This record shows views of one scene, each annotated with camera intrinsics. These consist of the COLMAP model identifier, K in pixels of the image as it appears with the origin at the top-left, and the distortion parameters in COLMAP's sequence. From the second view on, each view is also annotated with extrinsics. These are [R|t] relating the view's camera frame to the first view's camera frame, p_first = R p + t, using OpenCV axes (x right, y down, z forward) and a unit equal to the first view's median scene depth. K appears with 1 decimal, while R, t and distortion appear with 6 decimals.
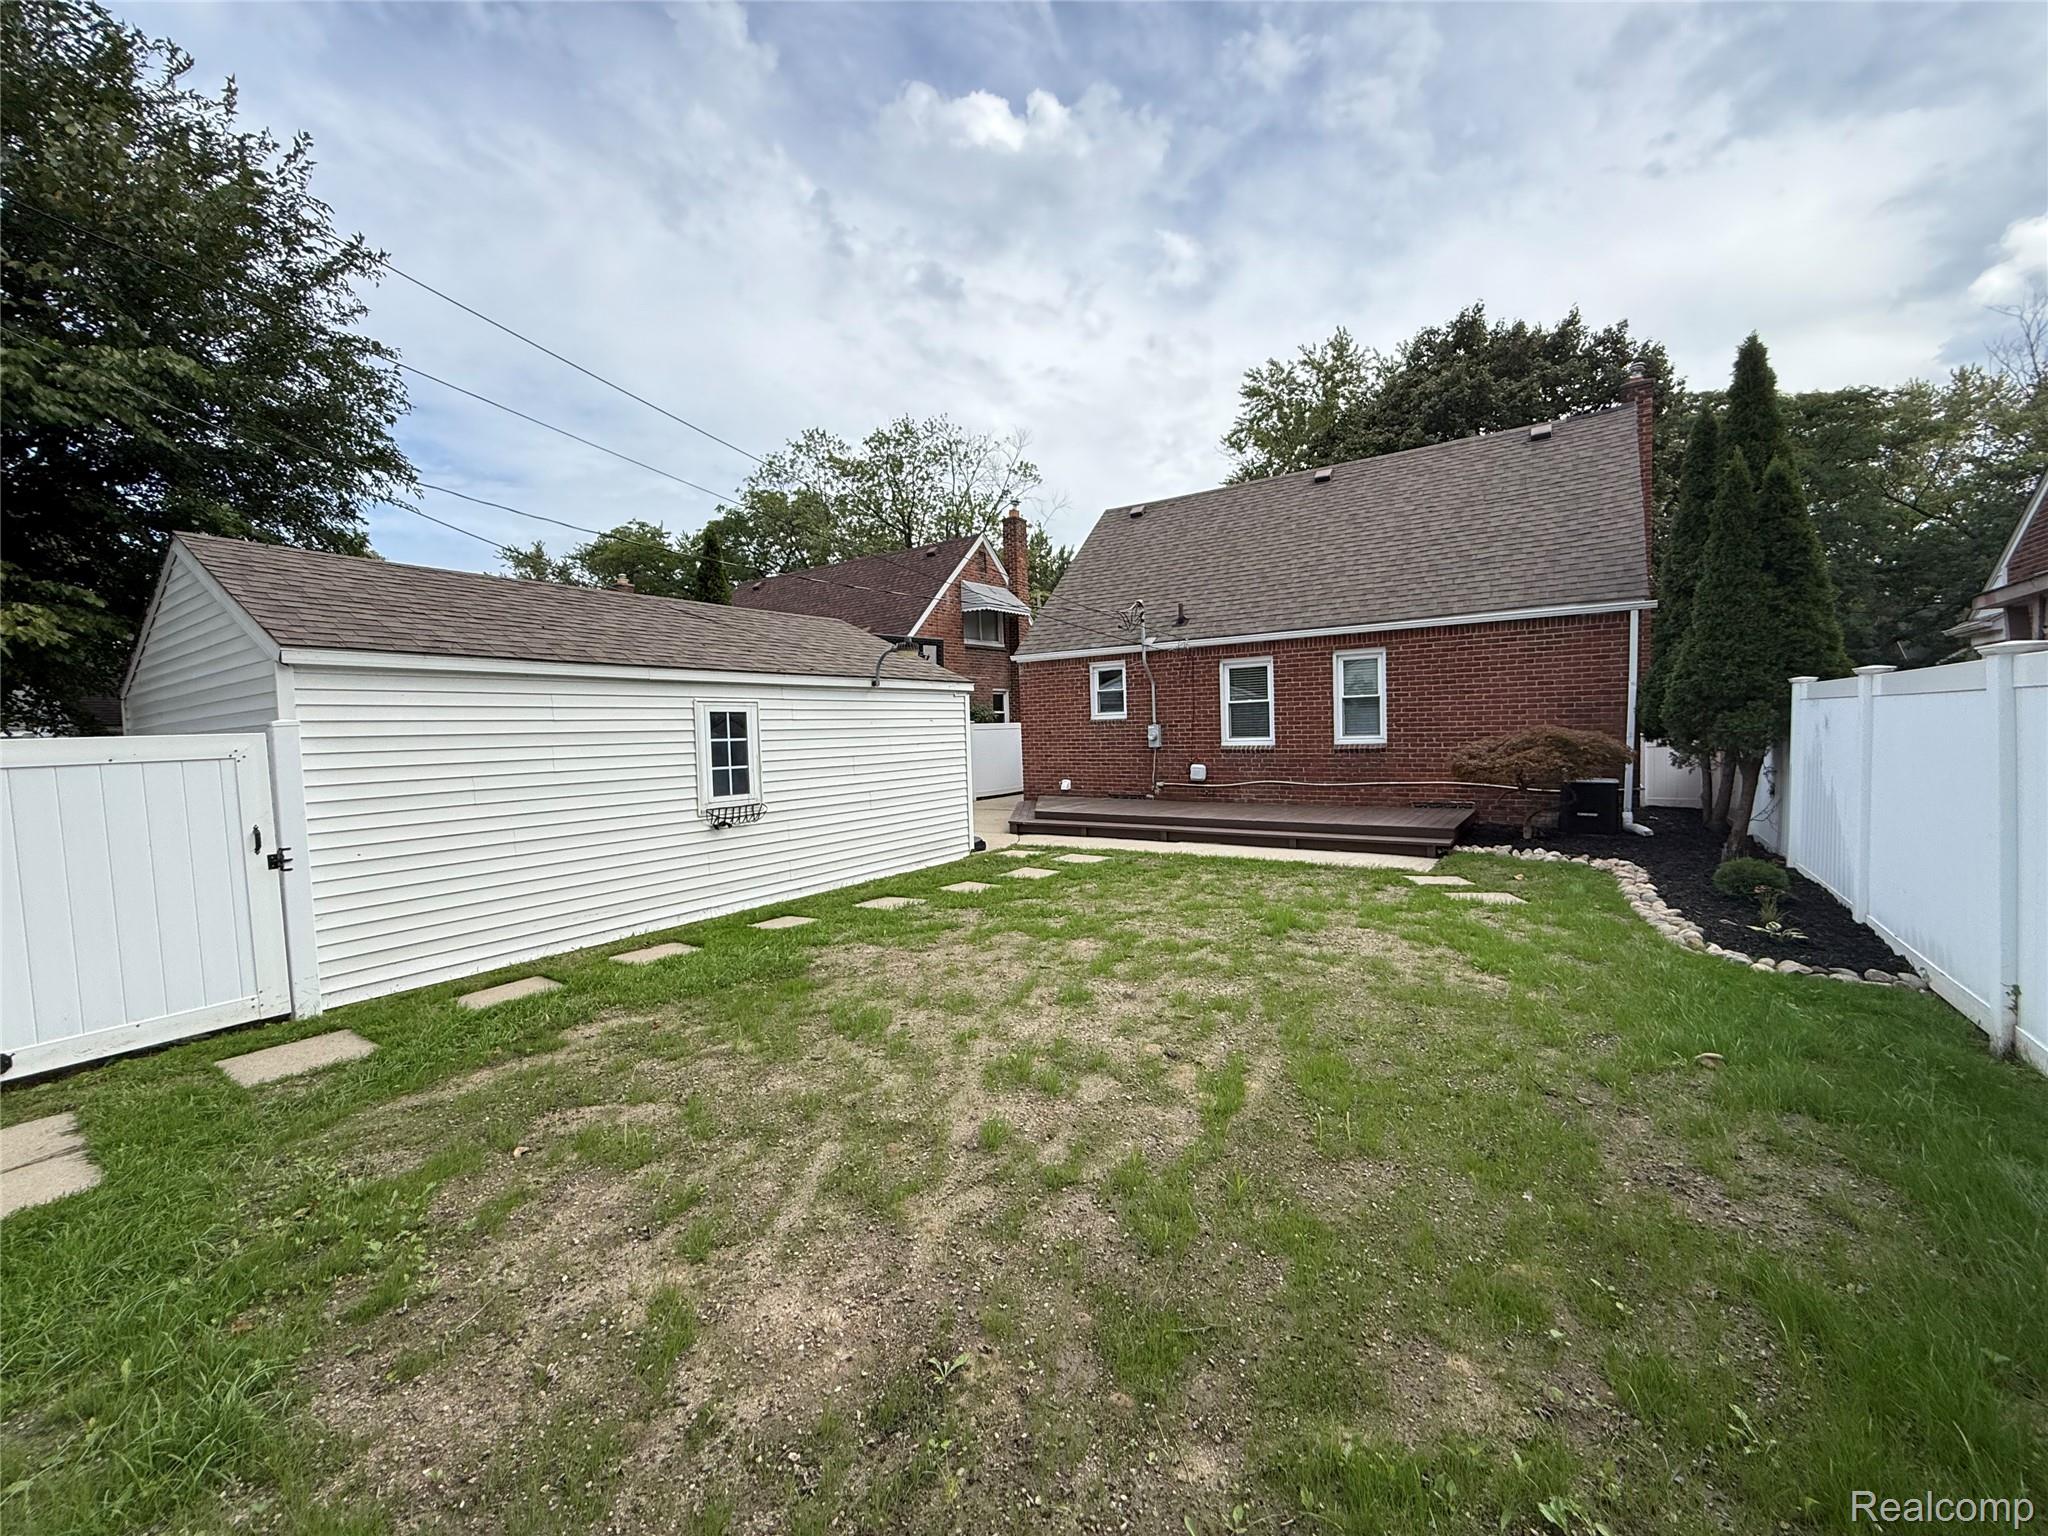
lens RADIAL K [[797.3, 0, 1024.0], [0, 797.3, 768.0], [0, 0, 1]] dist [0.002667, -0.000022]
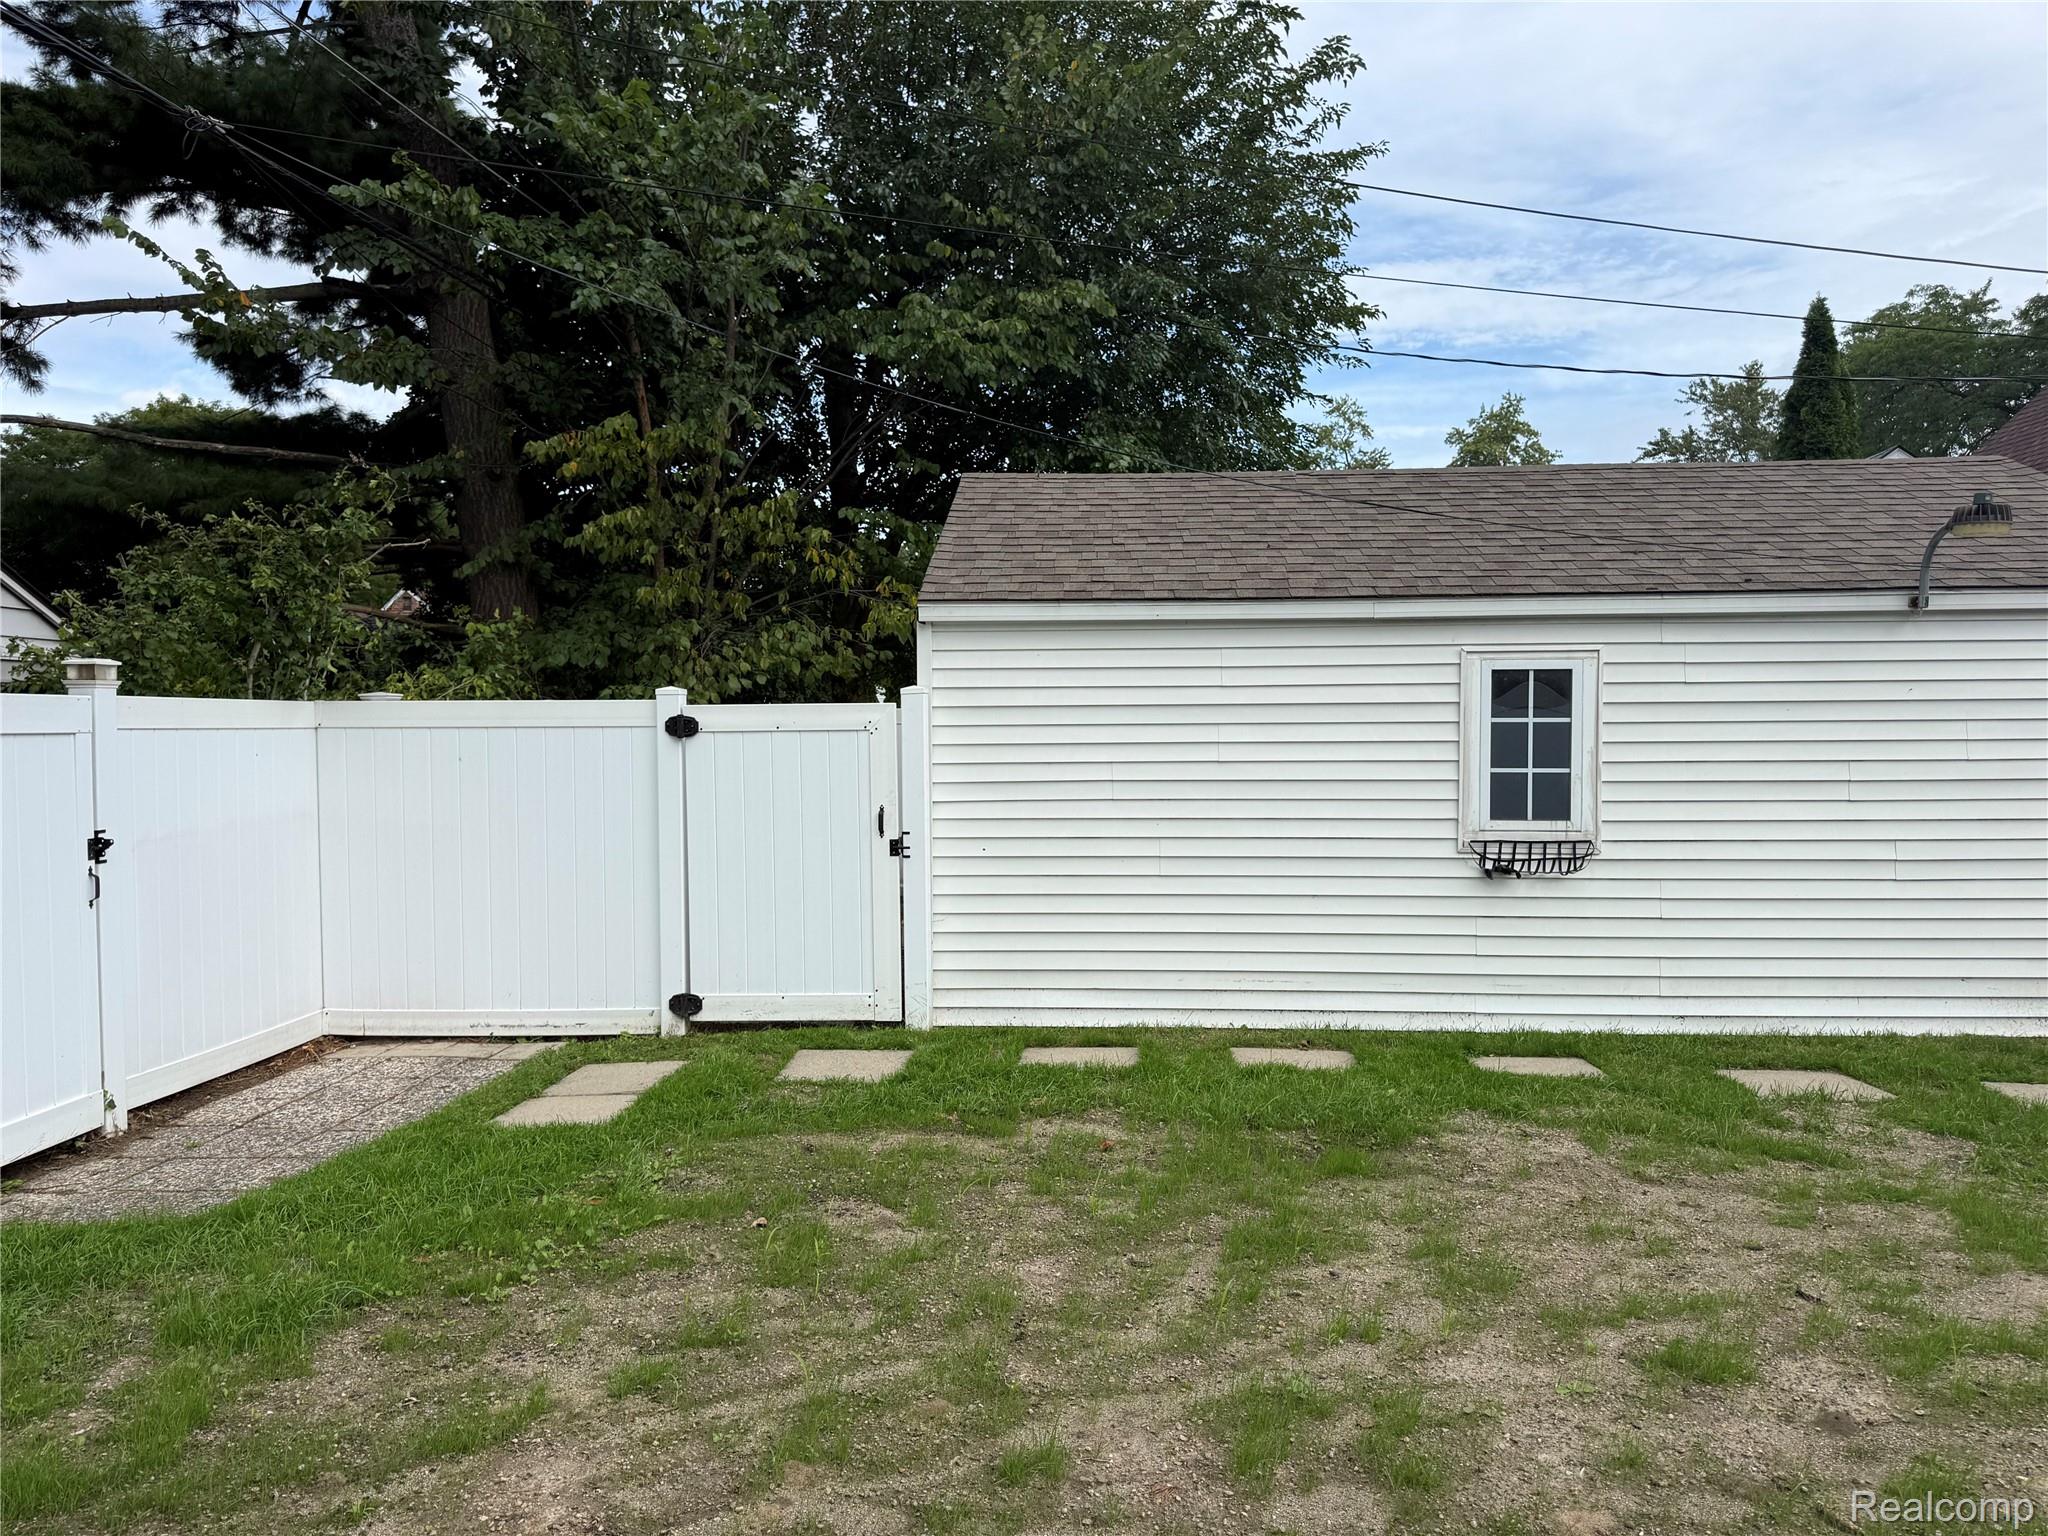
lens RADIAL K [[1421.4, 0, 1024.0], [0, 1421.4, 768.0], [0, 0, 1]] dist [0.072402, -0.091731]
pose [[0.528023, 0.054802, -0.847460, 0.439546], [-0.048449, 0.998234, 0.034365, -0.029134], [0.847847, 0.022913, 0.529745, 0.263374]]
